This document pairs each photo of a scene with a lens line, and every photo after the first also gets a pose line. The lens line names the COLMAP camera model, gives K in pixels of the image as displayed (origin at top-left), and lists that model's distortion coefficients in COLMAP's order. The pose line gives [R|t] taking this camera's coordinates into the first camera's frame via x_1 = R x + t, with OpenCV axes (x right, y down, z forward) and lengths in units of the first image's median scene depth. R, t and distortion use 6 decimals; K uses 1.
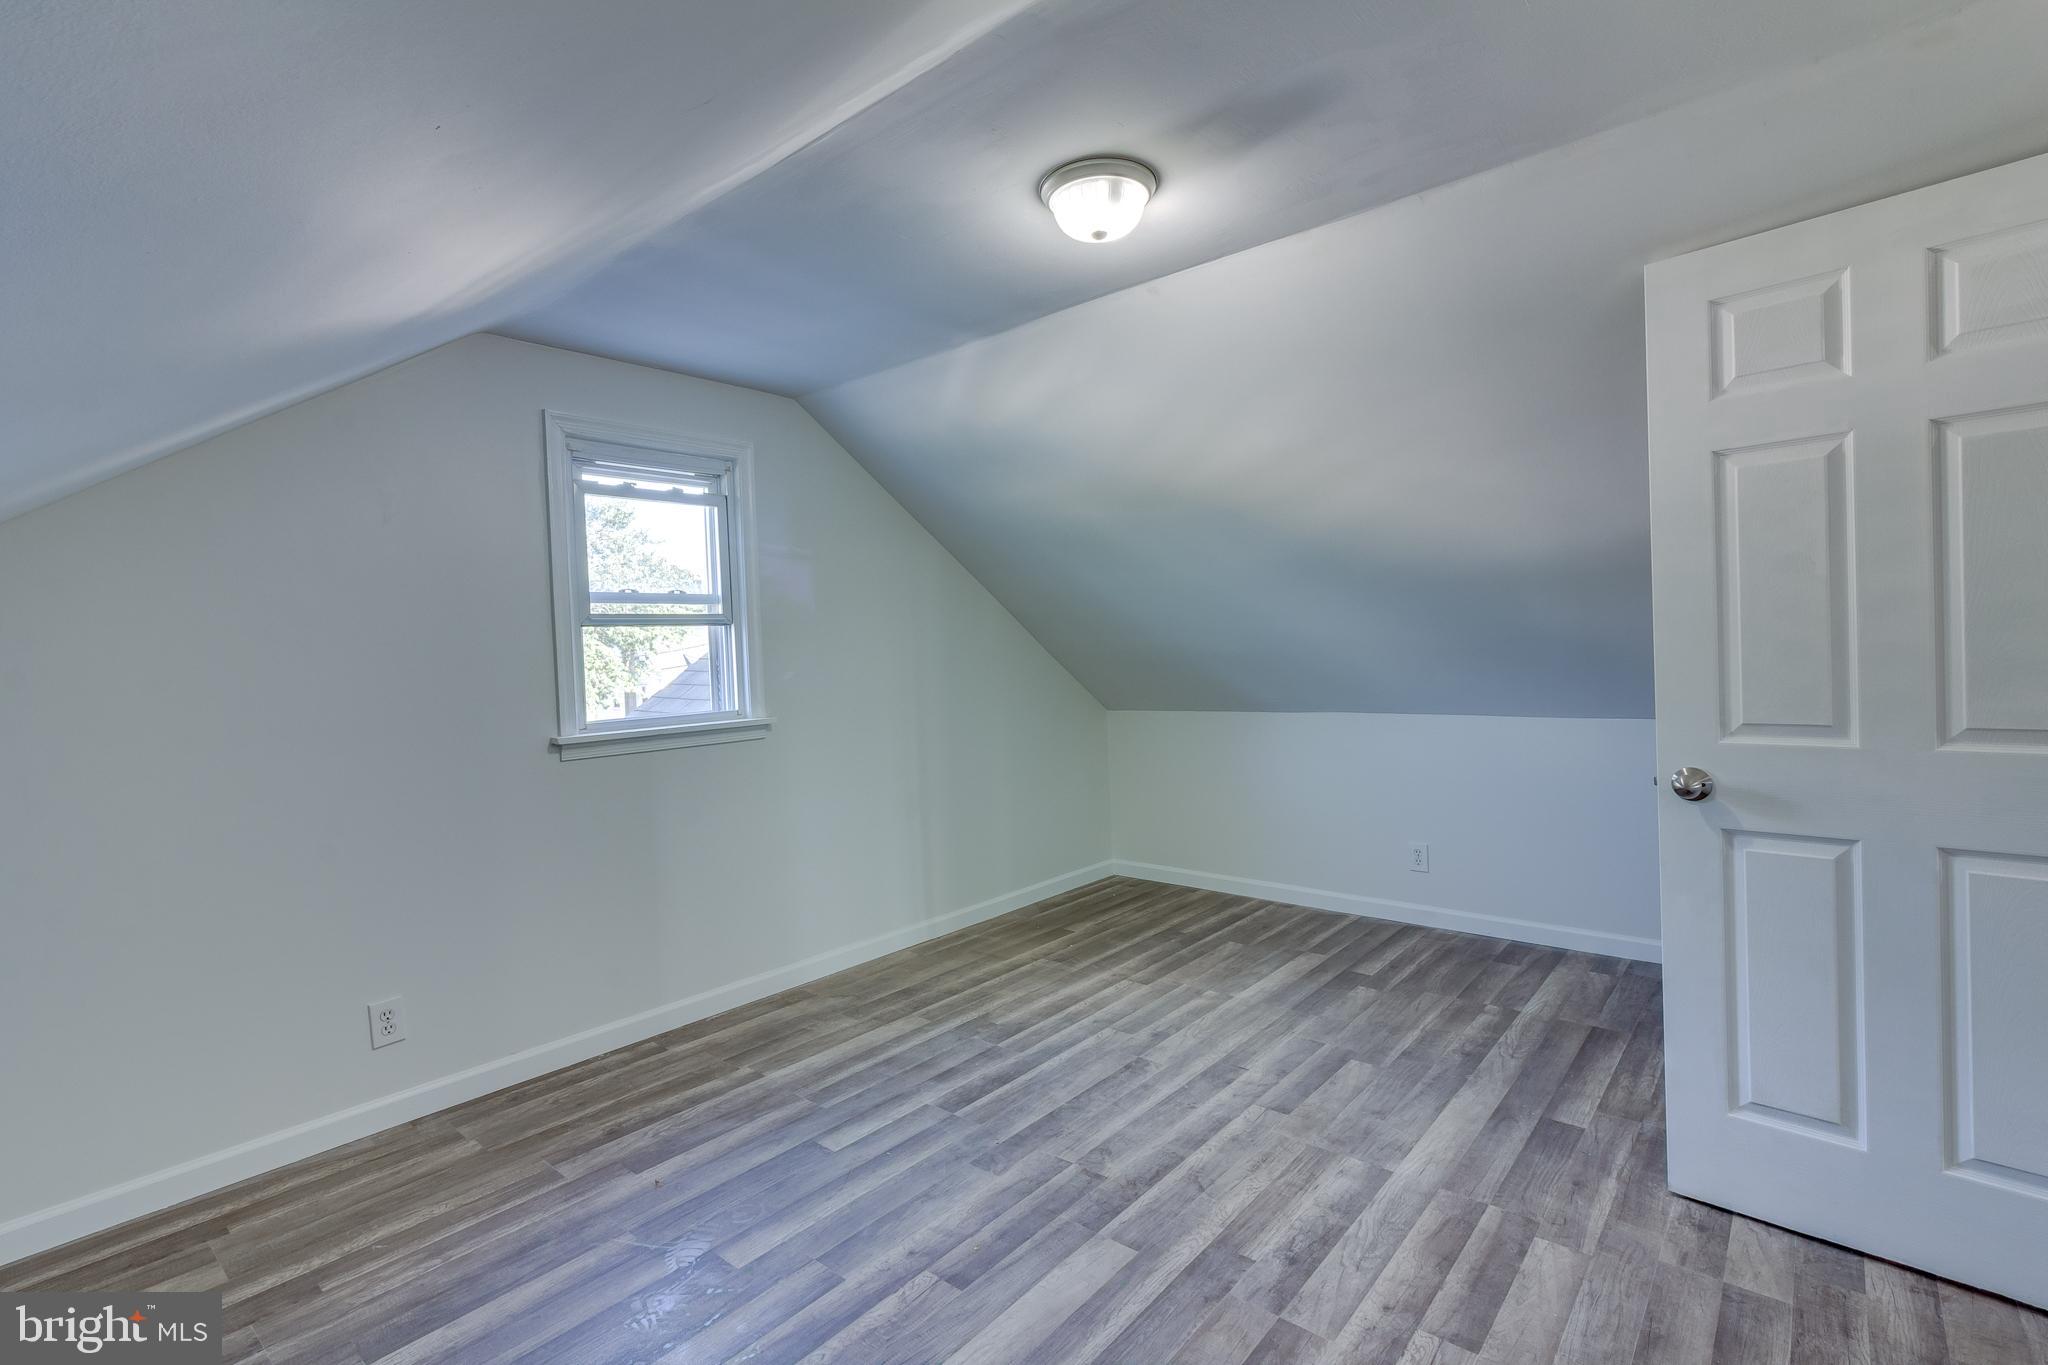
lens RADIAL K [[946.9, 0, 1009.5], [0, 946.9, 667.9], [0, 0, 1]] dist [-0.001390, 0.000674]
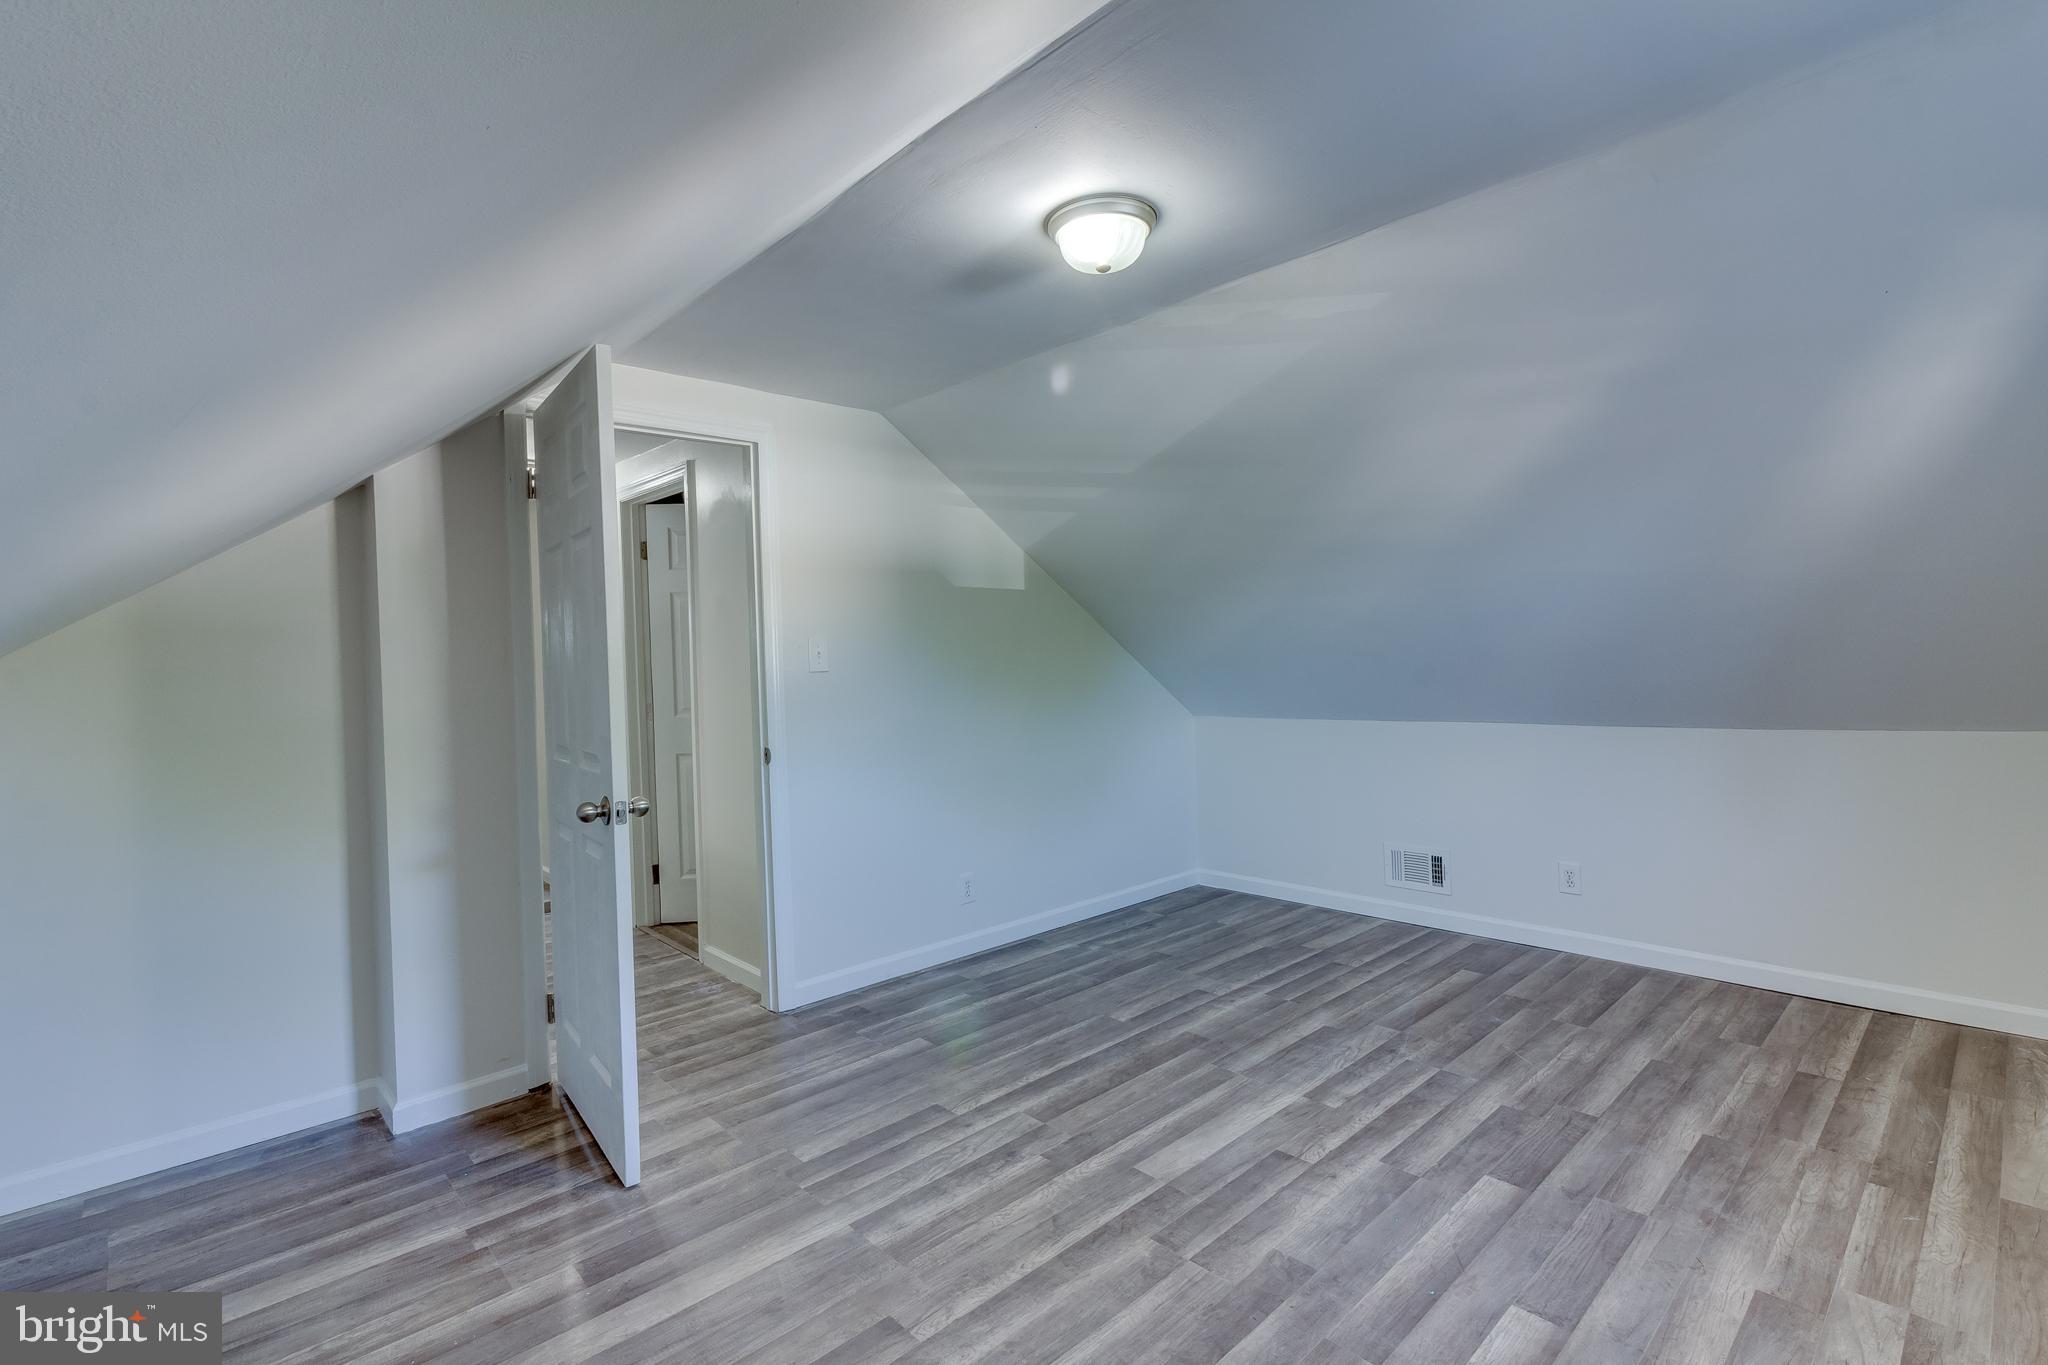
lens RADIAL K [[946.9, 0, 1009.5], [0, 946.9, 667.9], [0, 0, 1]] dist [-0.001390, 0.000674]
pose [[-0.990594, 0.067635, 0.118948, 0.098610], [0.071111, 0.997150, 0.025217, -0.044053], [-0.116904, 0.033439, -0.992580, 2.022906]]
